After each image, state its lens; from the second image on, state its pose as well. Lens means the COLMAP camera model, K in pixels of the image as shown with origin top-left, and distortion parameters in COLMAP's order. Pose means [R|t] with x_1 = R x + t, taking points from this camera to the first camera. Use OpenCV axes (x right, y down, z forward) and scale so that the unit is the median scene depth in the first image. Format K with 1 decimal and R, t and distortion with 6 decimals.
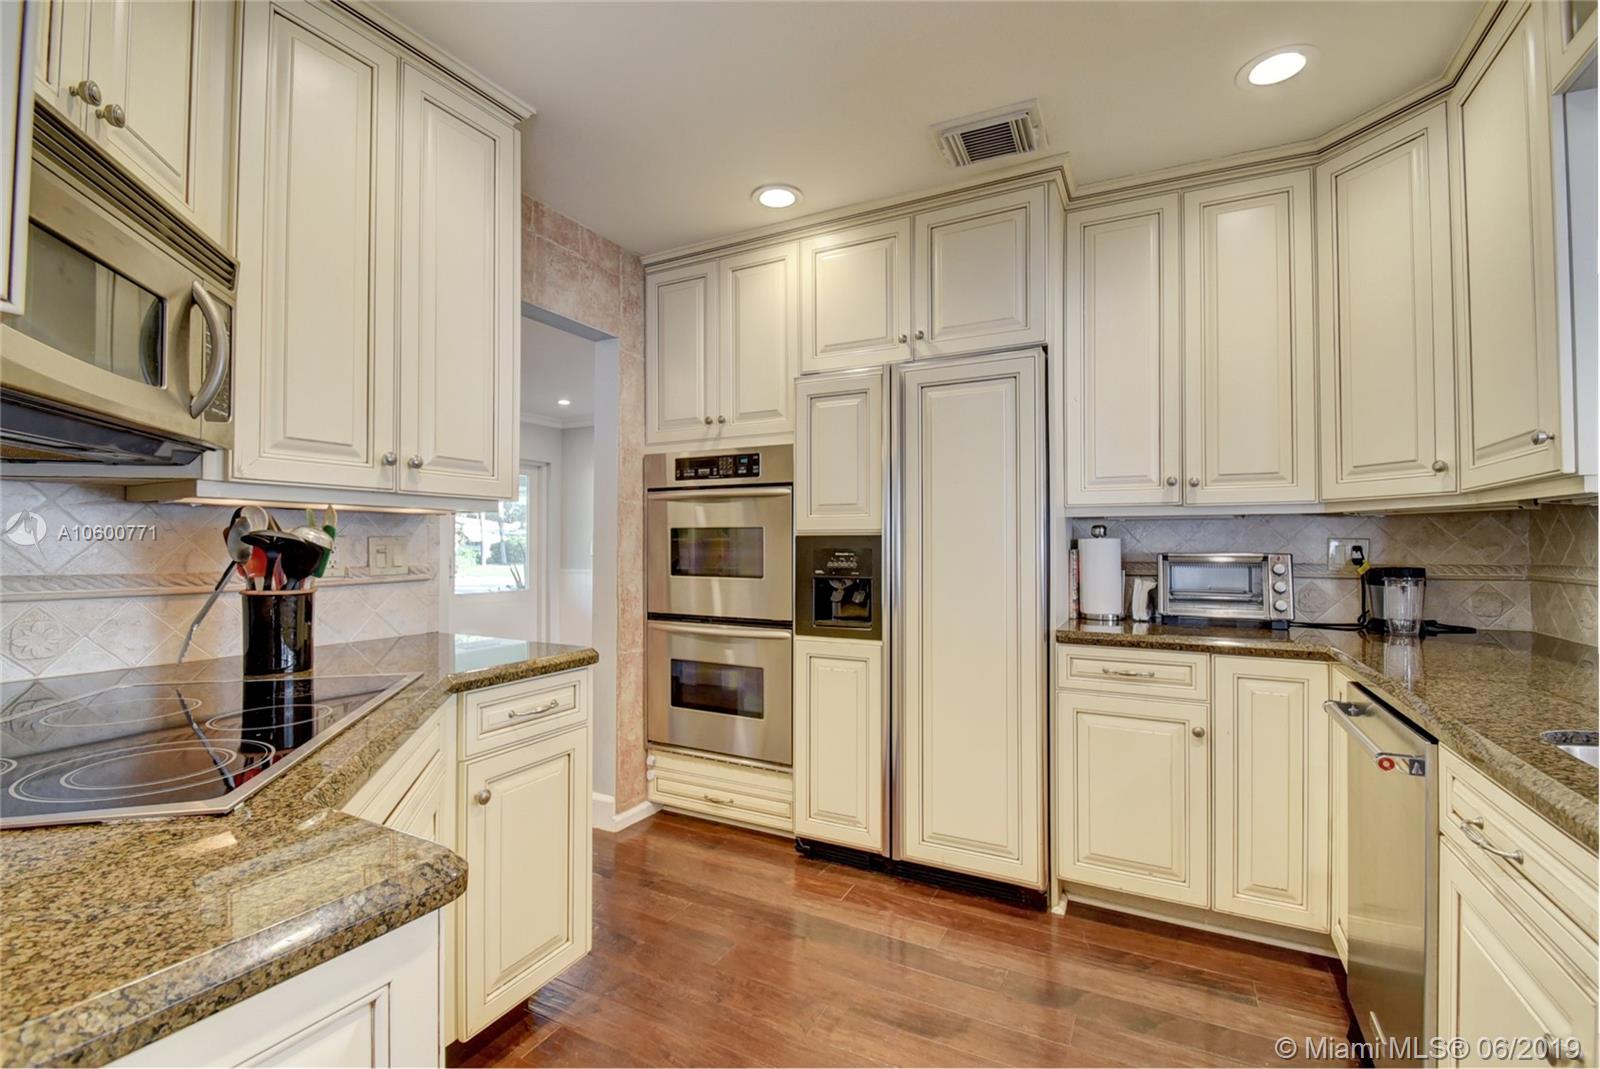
lens RADIAL K [[701.5, 0, 789.6], [0, 701.5, 534.7], [0, 0, 1]] dist [0.000933, -0.005435]
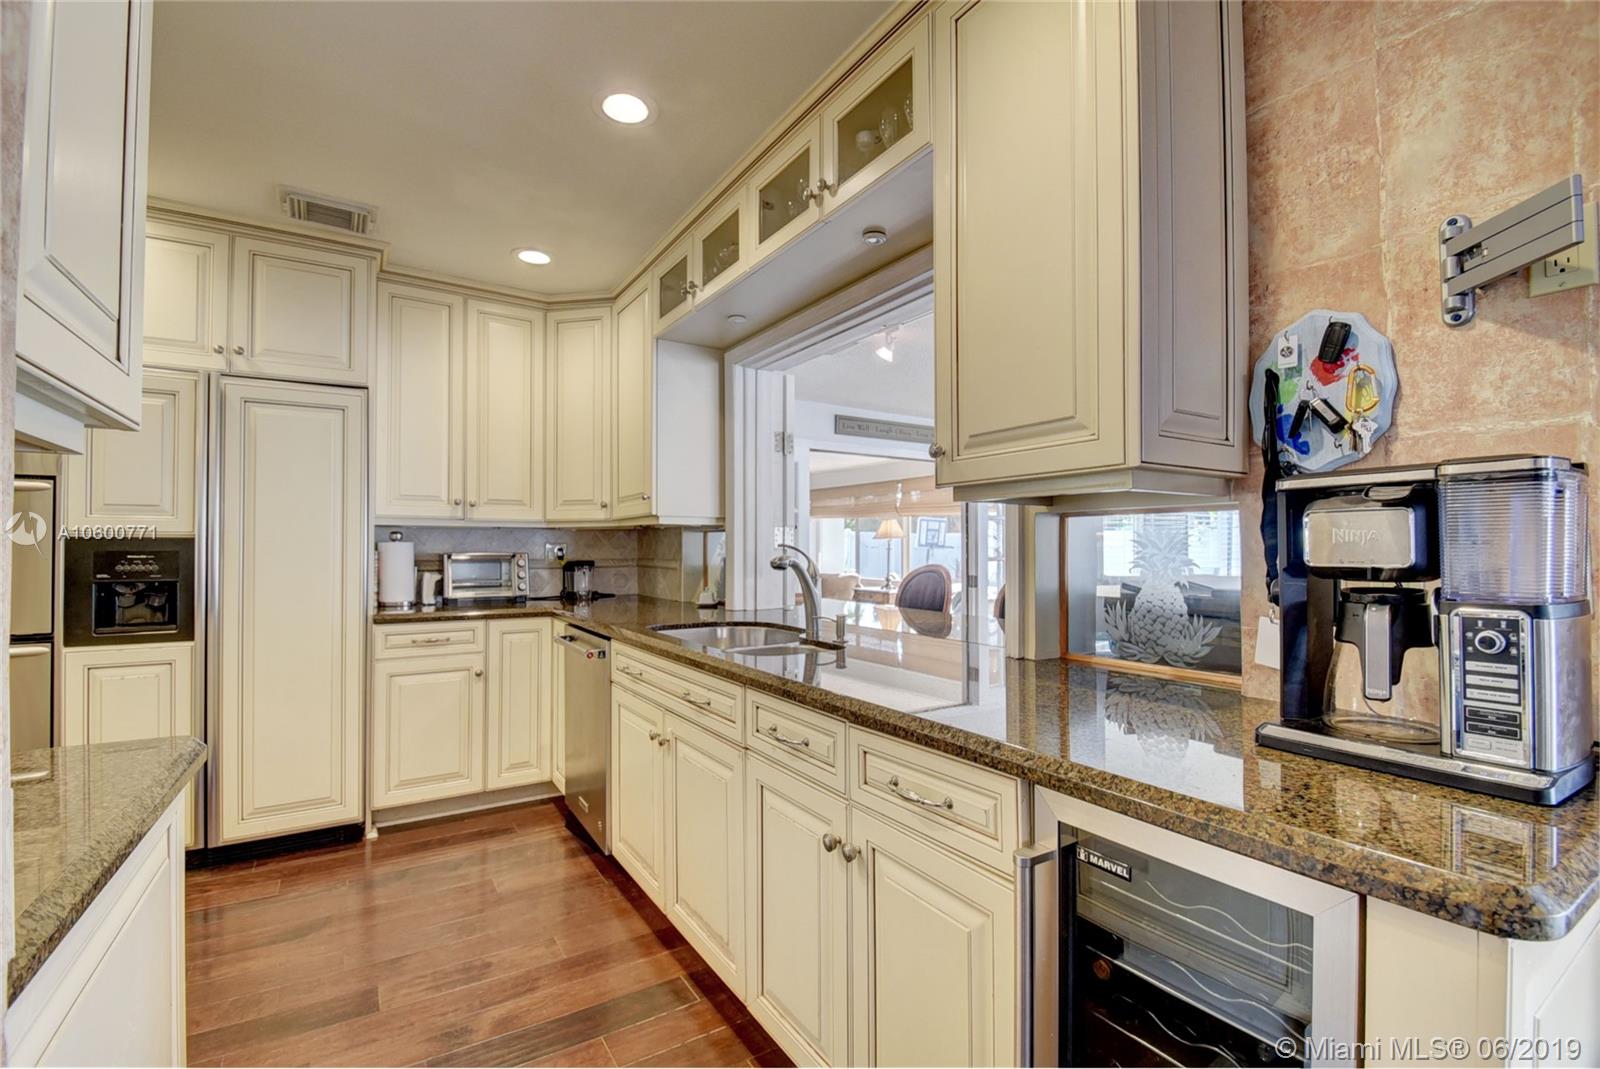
lens RADIAL K [[701.5, 0, 799.5], [0, 701.5, 541.1], [0, 0, 1]] dist [0.000933, -0.005435]
pose [[0.489413, 0.007426, 0.872021, -0.341166], [-0.014466, 0.999895, -0.000396, -0.007225], [-0.871932, -0.012421, 0.489469, -0.281973]]
